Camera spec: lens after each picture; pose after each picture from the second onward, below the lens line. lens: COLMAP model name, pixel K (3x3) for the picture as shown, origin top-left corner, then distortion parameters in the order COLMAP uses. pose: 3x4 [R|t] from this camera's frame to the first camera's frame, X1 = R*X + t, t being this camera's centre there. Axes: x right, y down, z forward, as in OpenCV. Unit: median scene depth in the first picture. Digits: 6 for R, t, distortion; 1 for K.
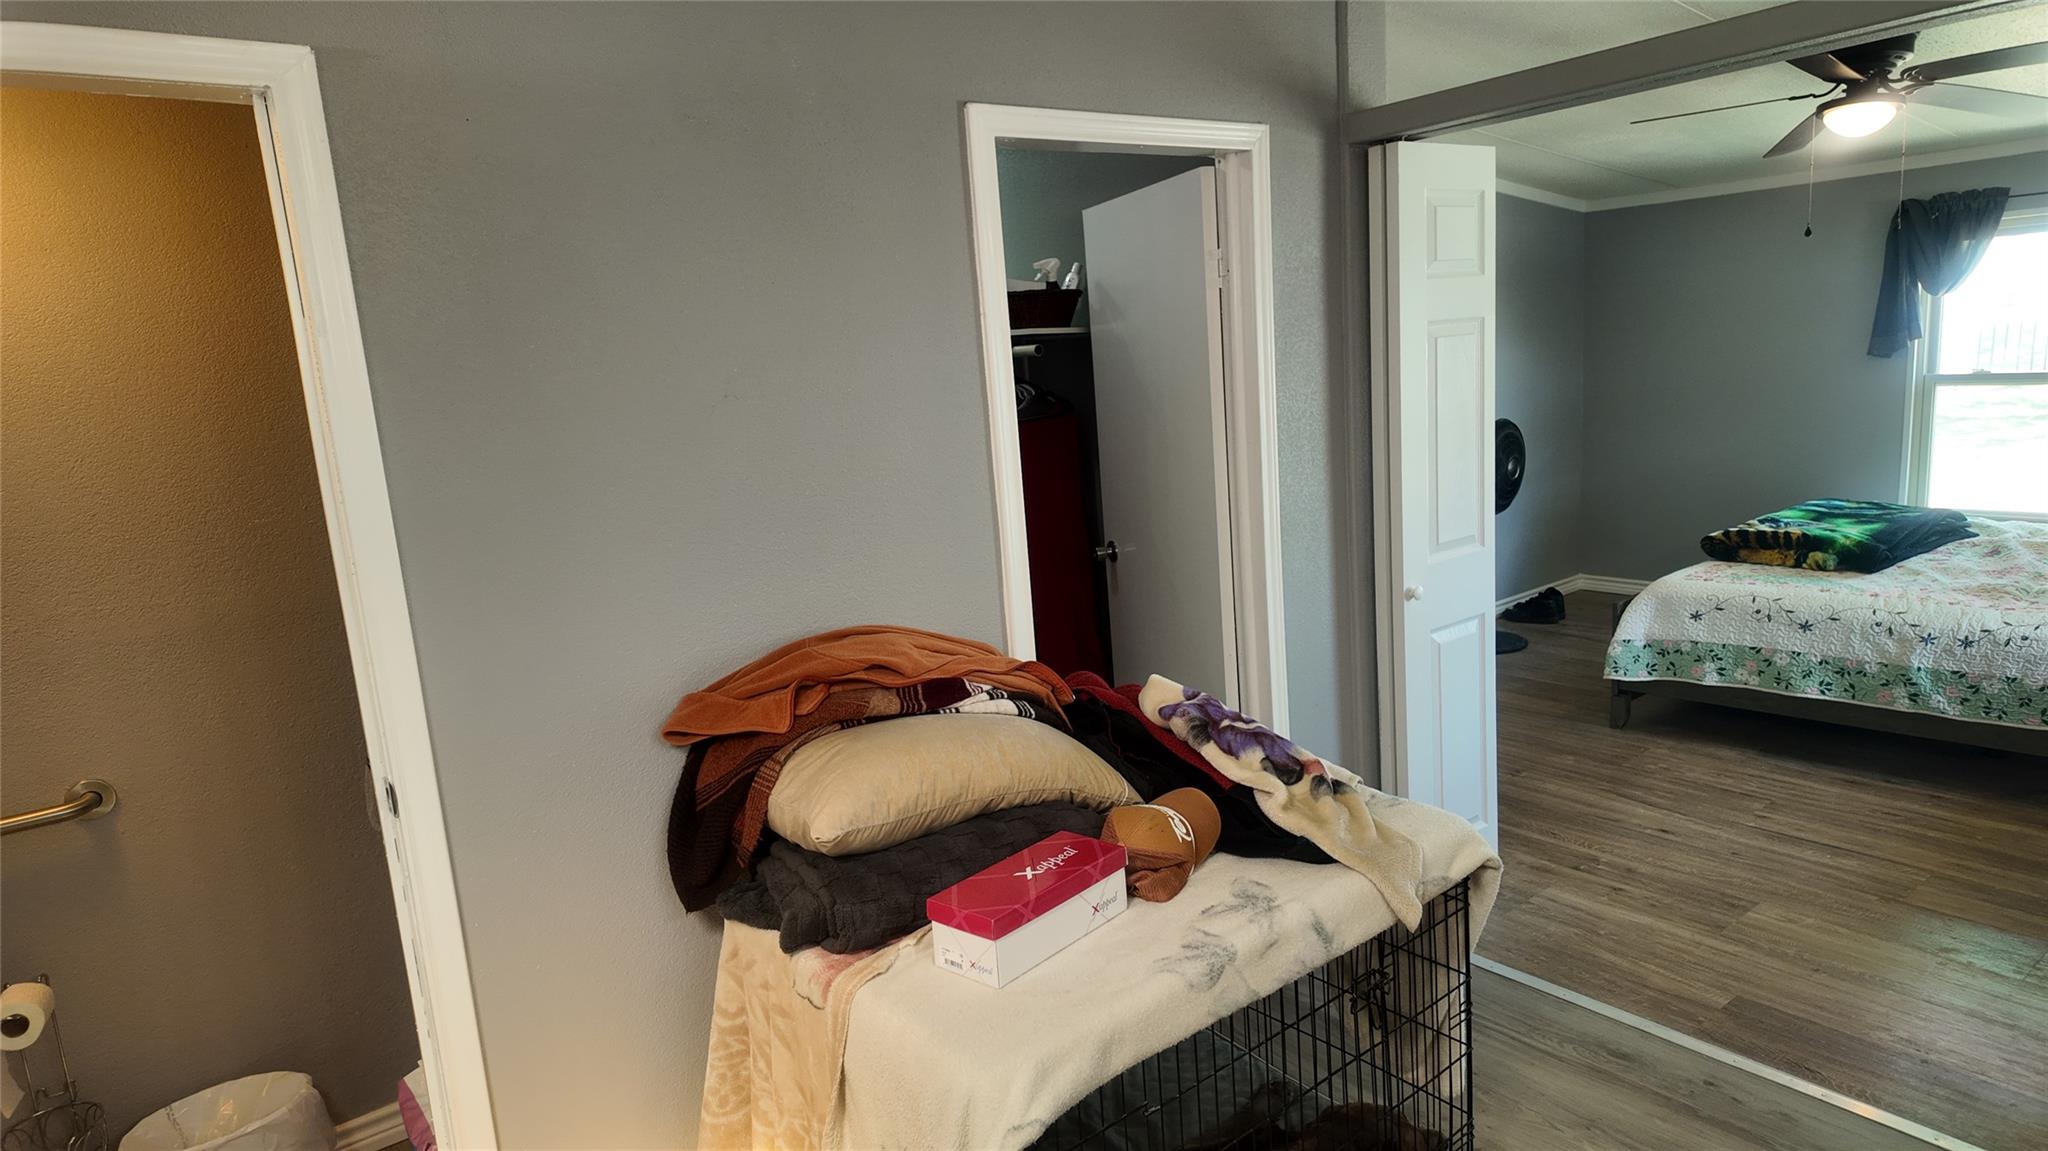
lens RADIAL K [[1150.4, 0, 1024.0], [0, 1150.4, 575.5], [0, 0, 1]] dist [0.004840, 0.000600]
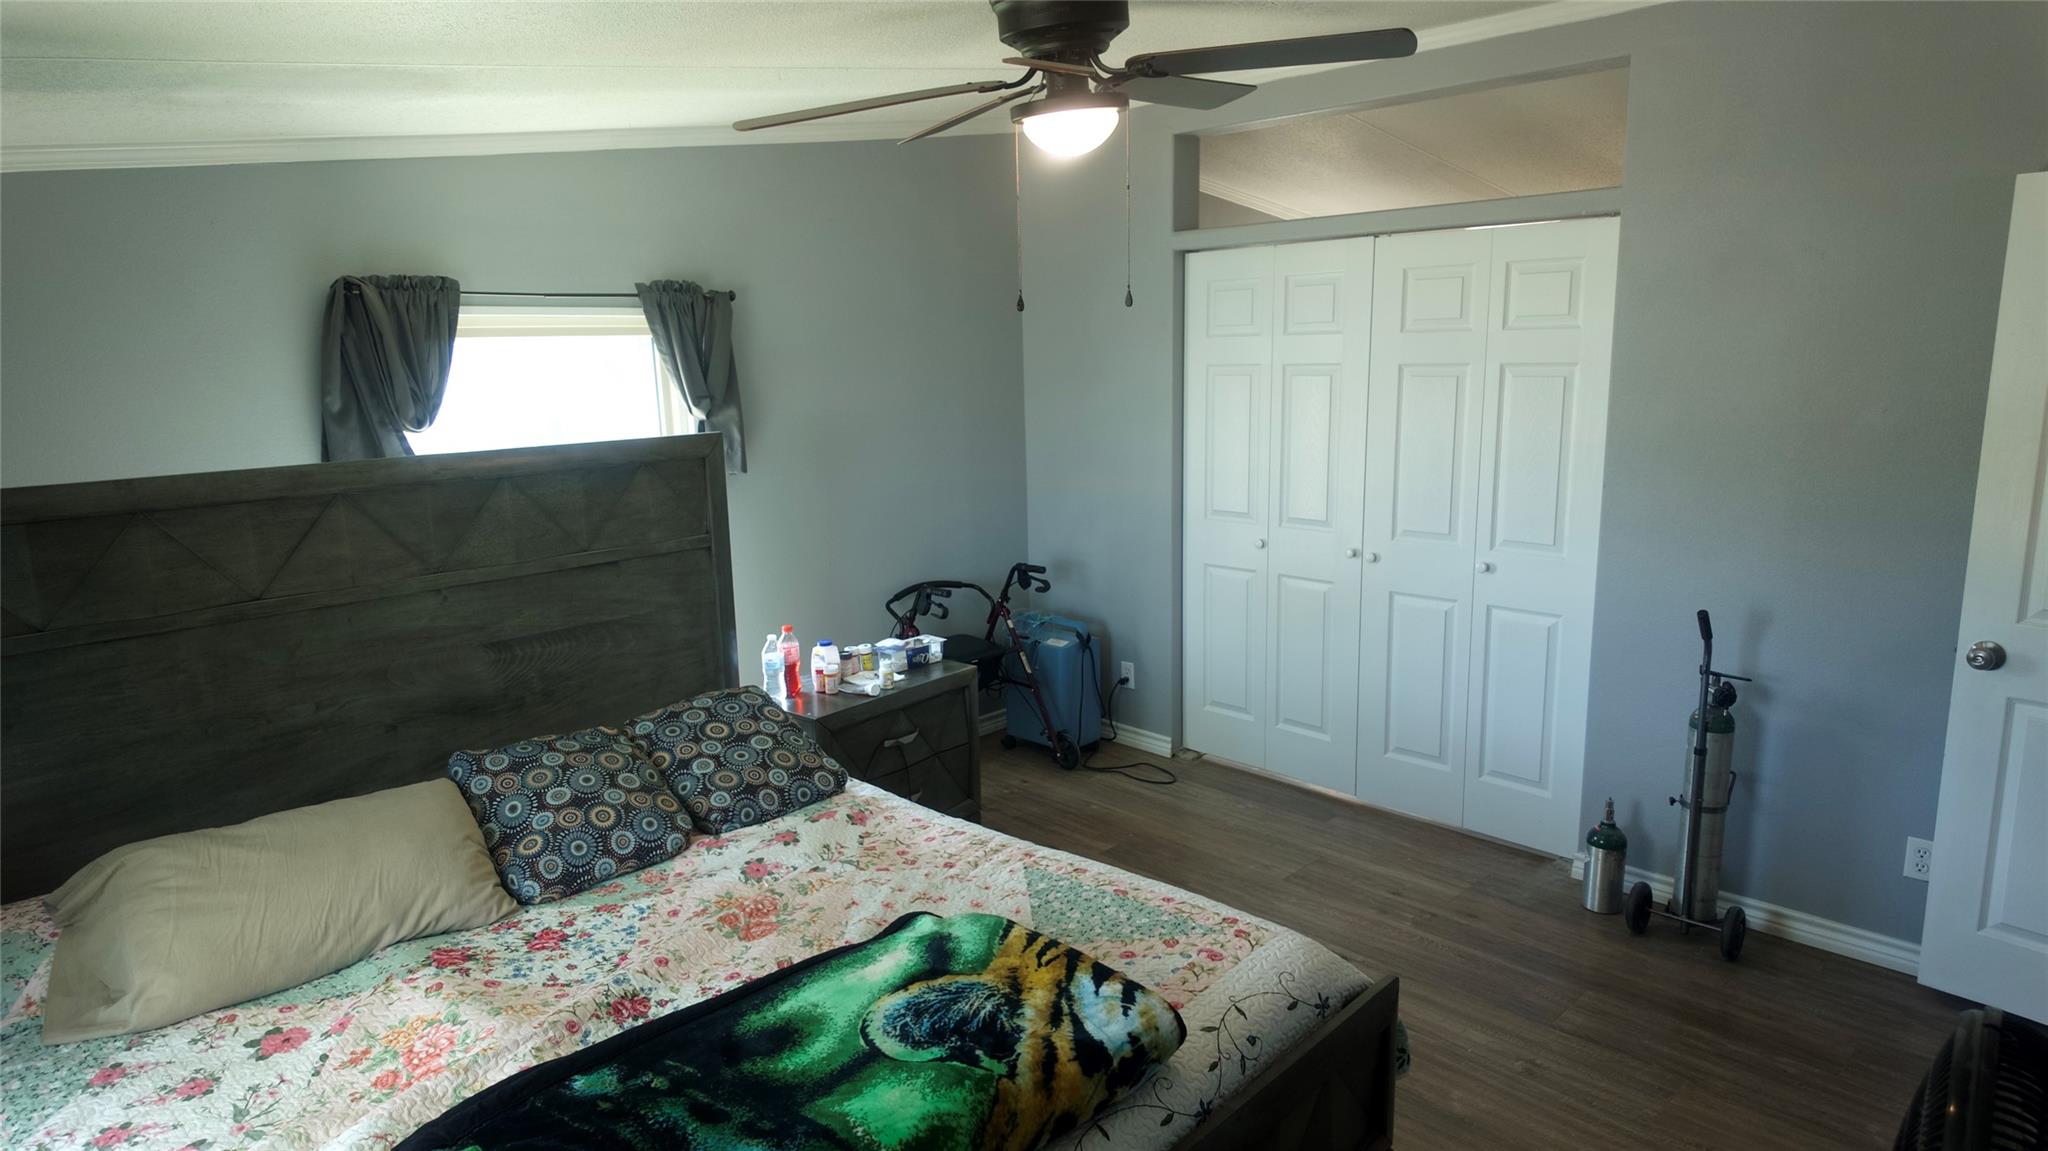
lens RADIAL K [[1150.4, 0, 1024.0], [0, 1150.4, 575.5], [0, 0, 1]] dist [0.004840, 0.000600]
pose [[-0.986418, 0.122600, -0.109311, 0.945166], [0.072820, 0.922932, 0.378014, -0.431313], [0.147231, 0.364919, -0.919324, 1.841965]]
